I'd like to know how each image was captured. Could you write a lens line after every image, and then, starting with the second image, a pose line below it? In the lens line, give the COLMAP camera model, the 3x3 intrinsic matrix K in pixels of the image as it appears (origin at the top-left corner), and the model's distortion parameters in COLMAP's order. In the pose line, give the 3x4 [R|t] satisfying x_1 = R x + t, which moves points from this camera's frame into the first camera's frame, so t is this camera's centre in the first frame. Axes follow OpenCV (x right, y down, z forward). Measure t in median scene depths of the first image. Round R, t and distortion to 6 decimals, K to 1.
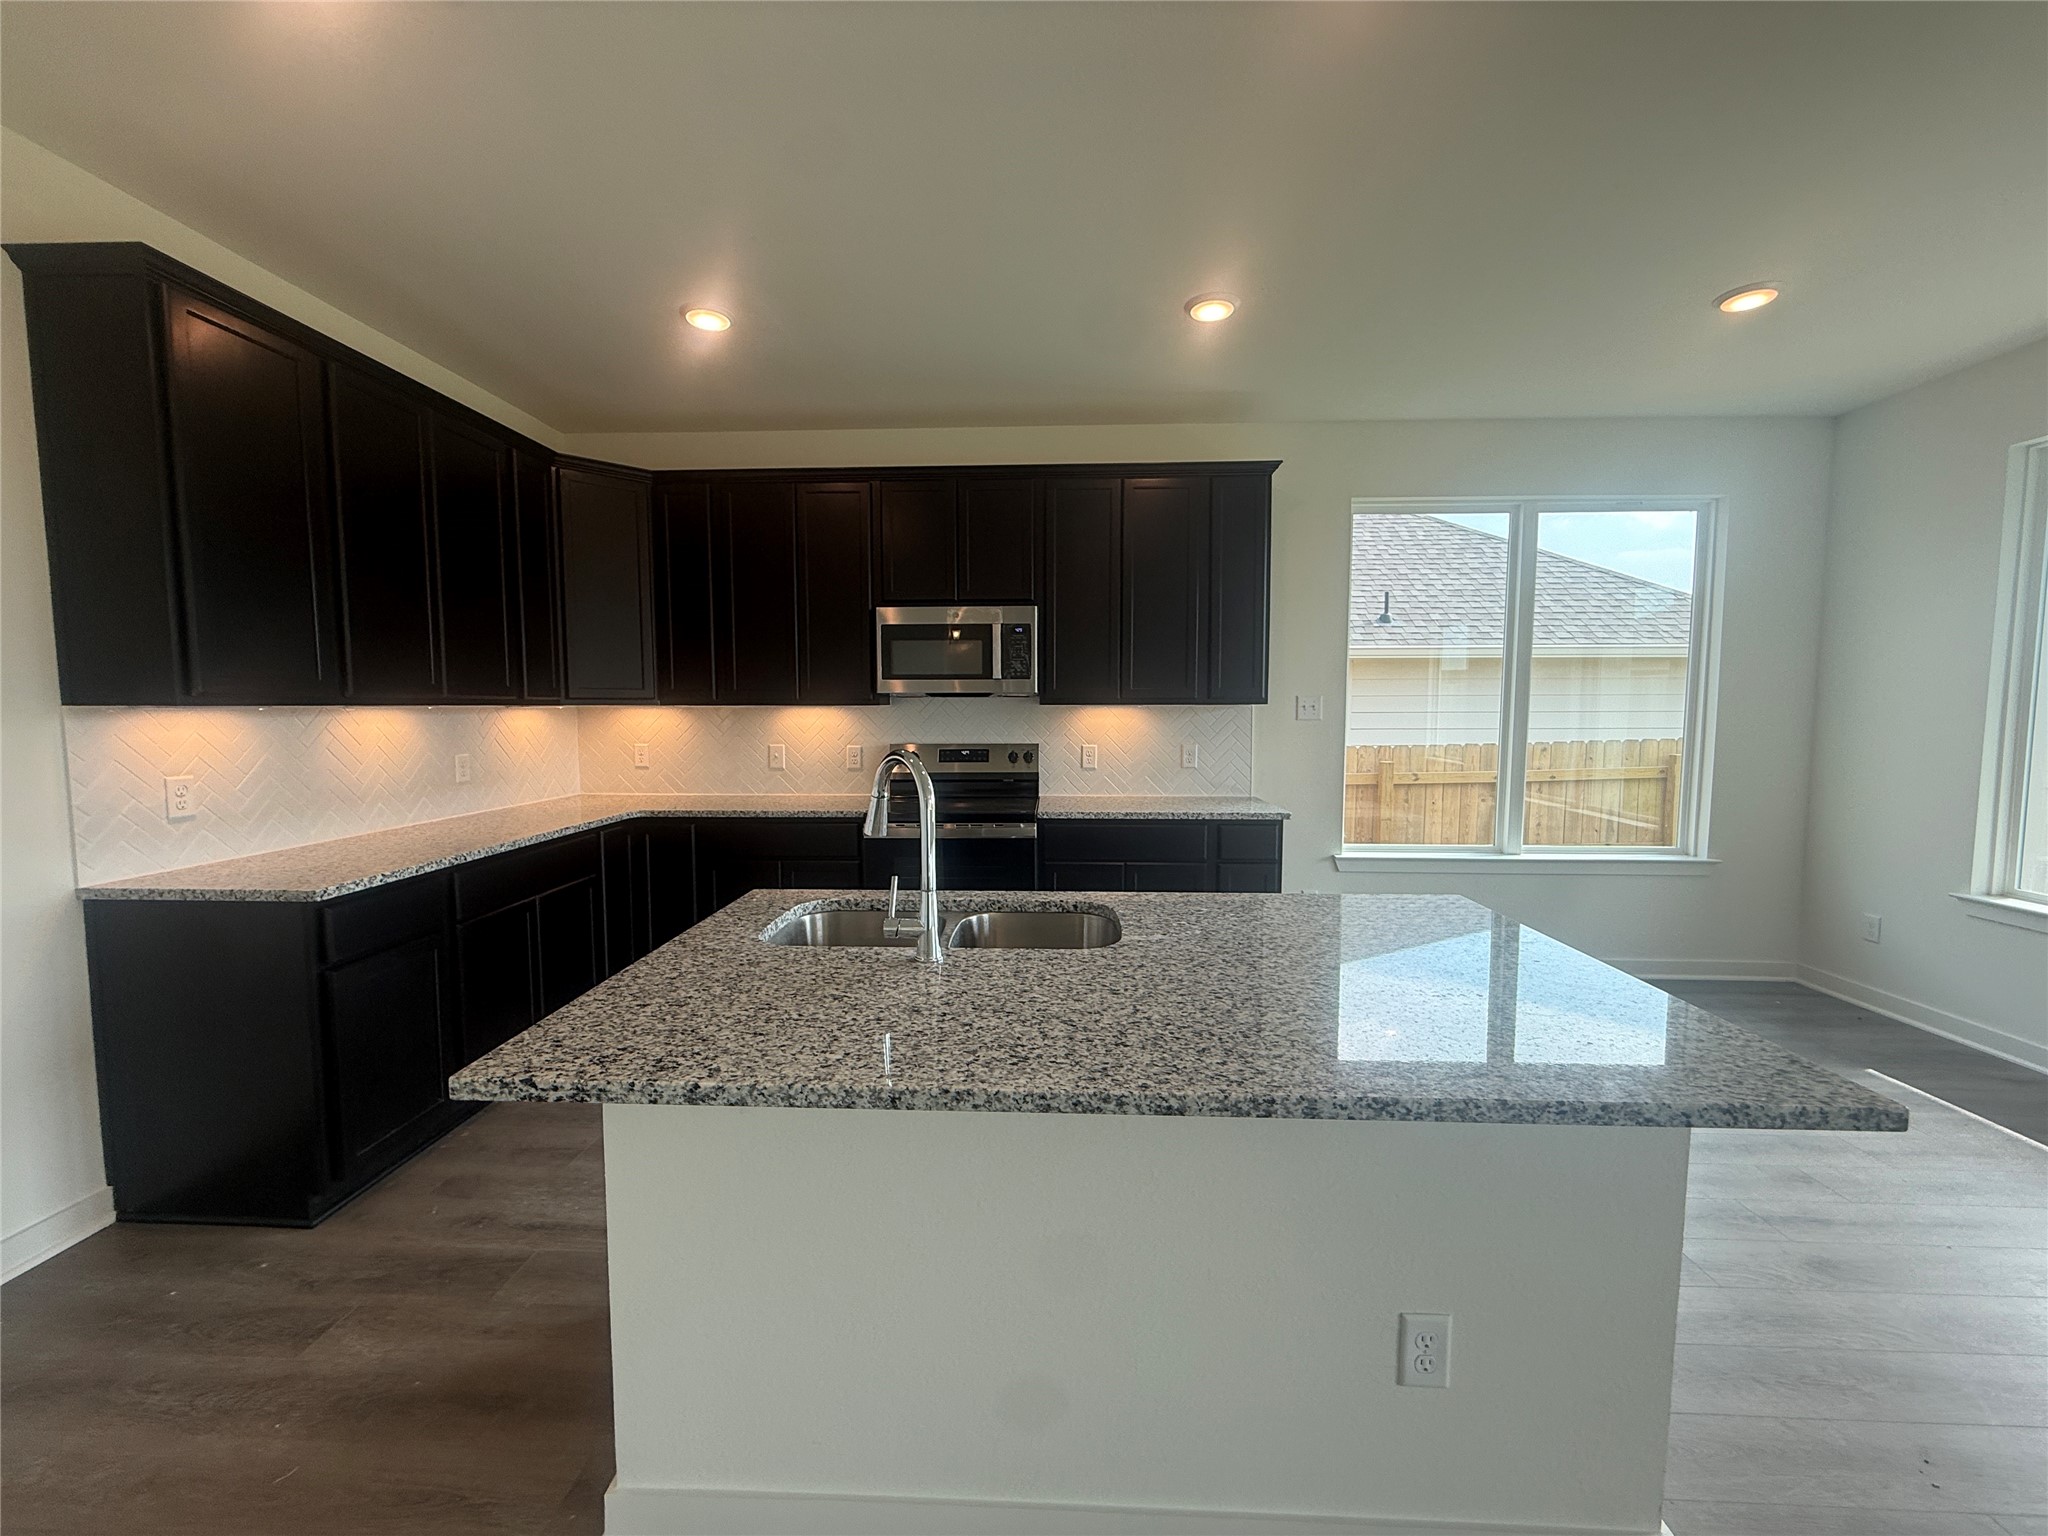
lens RADIAL K [[815.8, 0, 1021.3], [0, 815.8, 766.2], [0, 0, 1]] dist [0.001654, 0.000104]
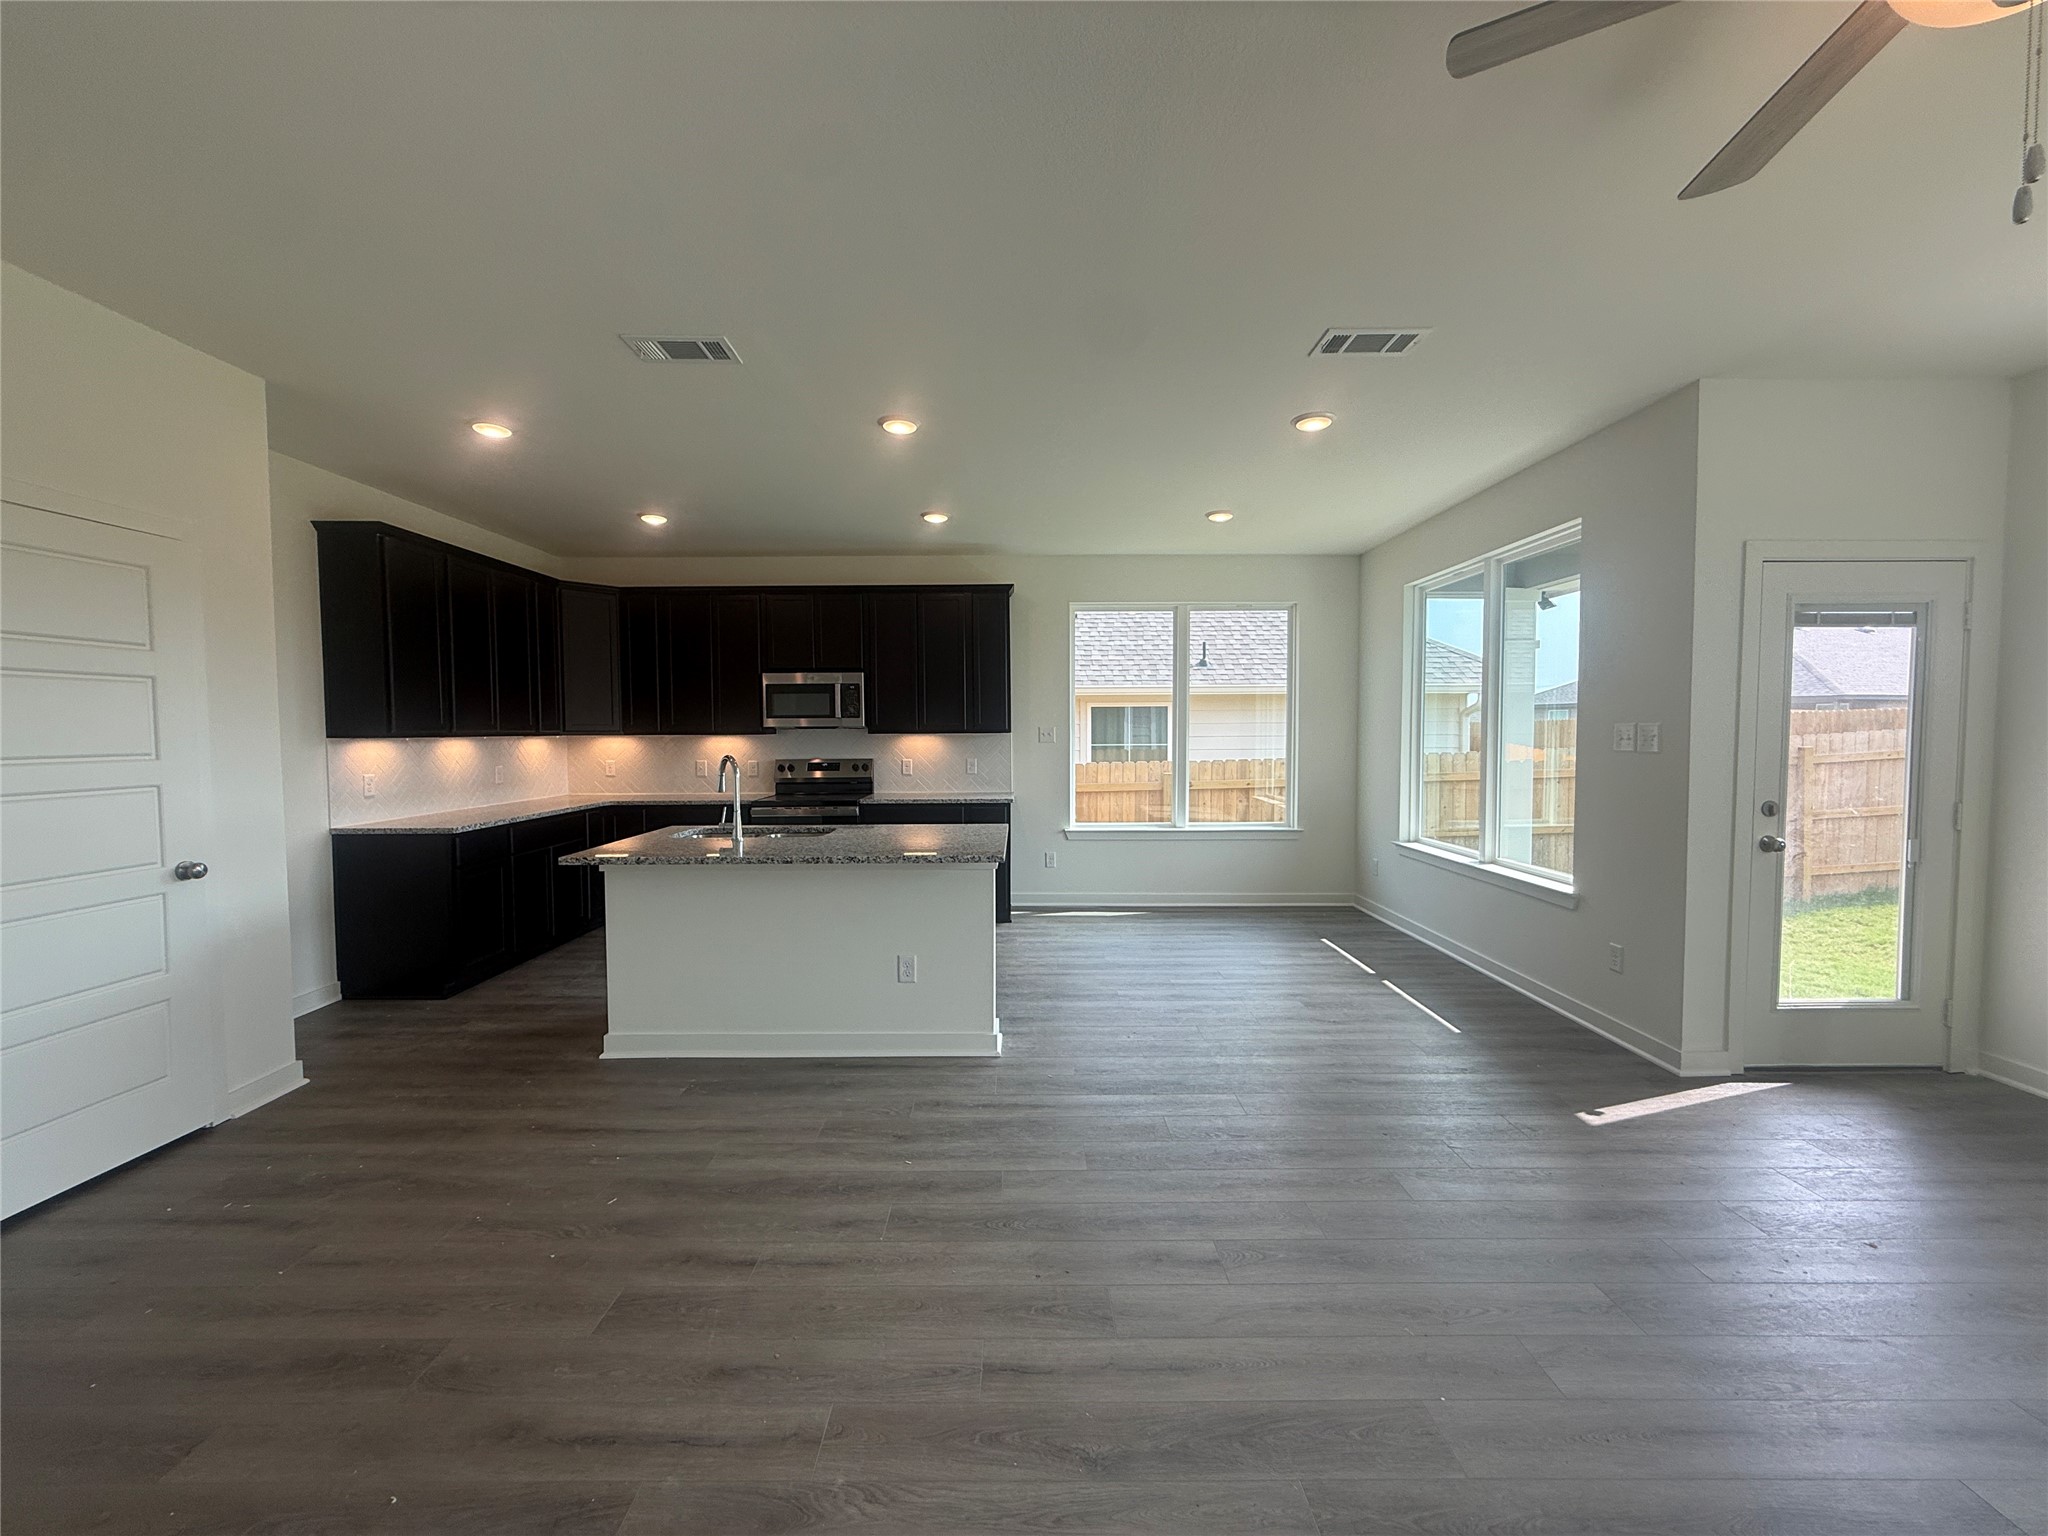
lens RADIAL K [[815.8, 0, 1022.0], [0, 815.8, 763.9], [0, 0, 1]] dist [0.001654, 0.000104]
pose [[0.999045, -0.006335, 0.043232, 0.272219], [0.007751, 0.999436, -0.032678, 0.040269], [-0.043001, 0.032982, 0.998530, -0.639883]]
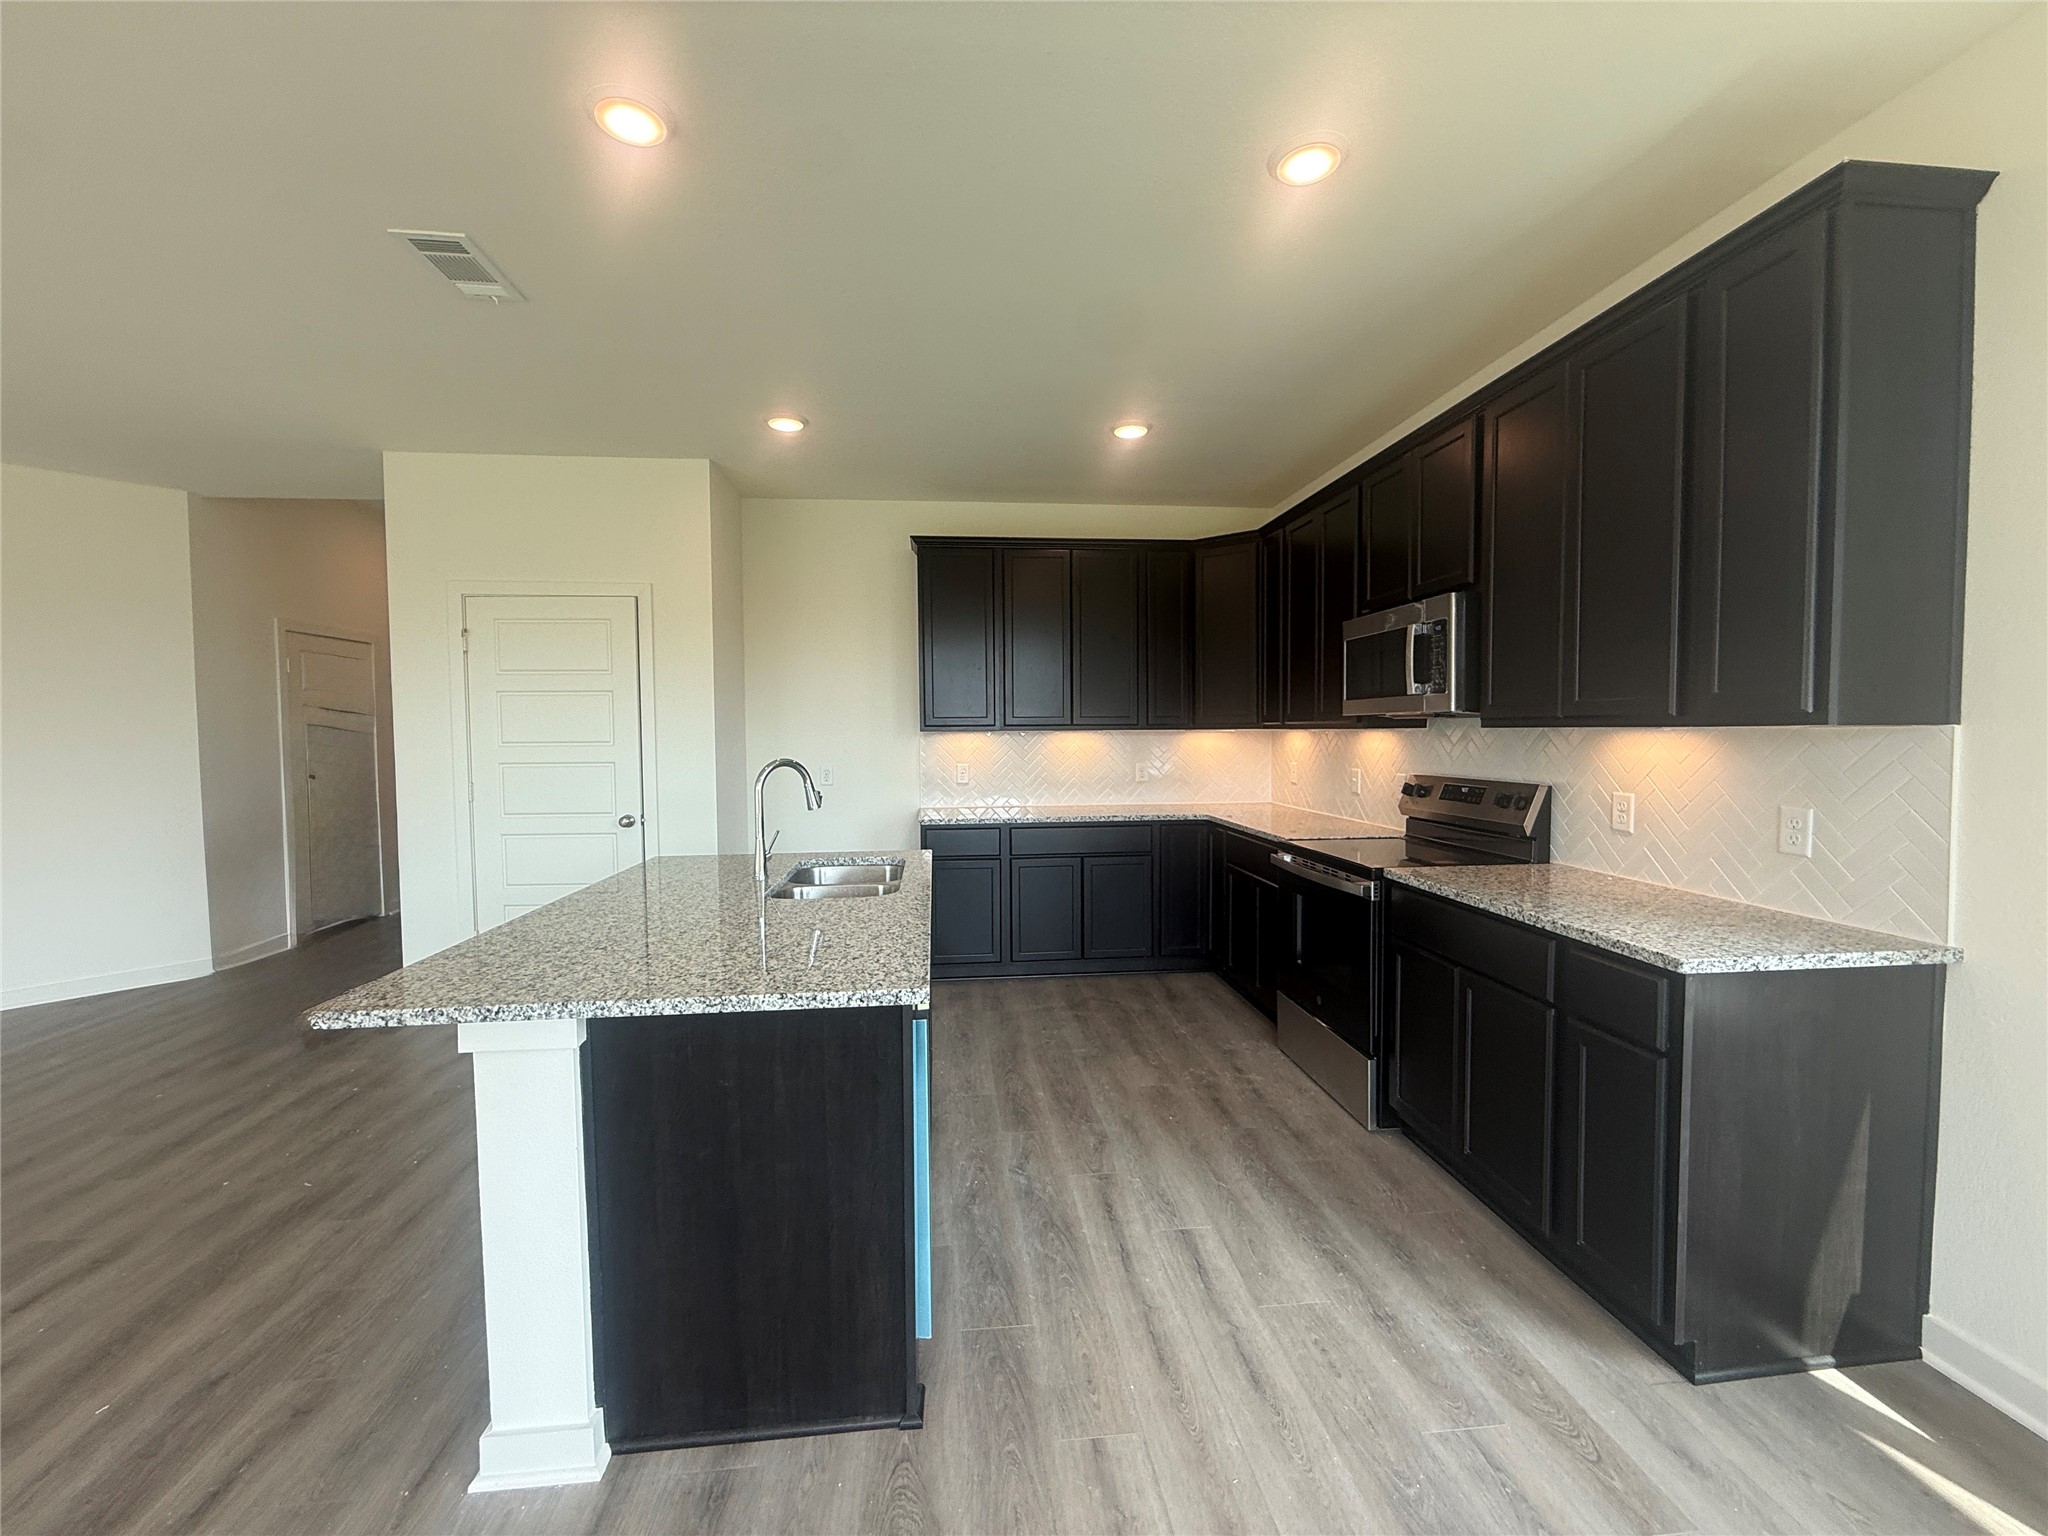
lens RADIAL K [[815.8, 0, 1013.1], [0, 815.8, 765.9], [0, 0, 1]] dist [0.001654, 0.000104]
pose [[0.137223, 0.043269, -0.989595, 0.719212], [-0.065321, 0.997266, 0.034547, -0.043407], [0.988384, 0.059900, 0.139674, 0.541698]]
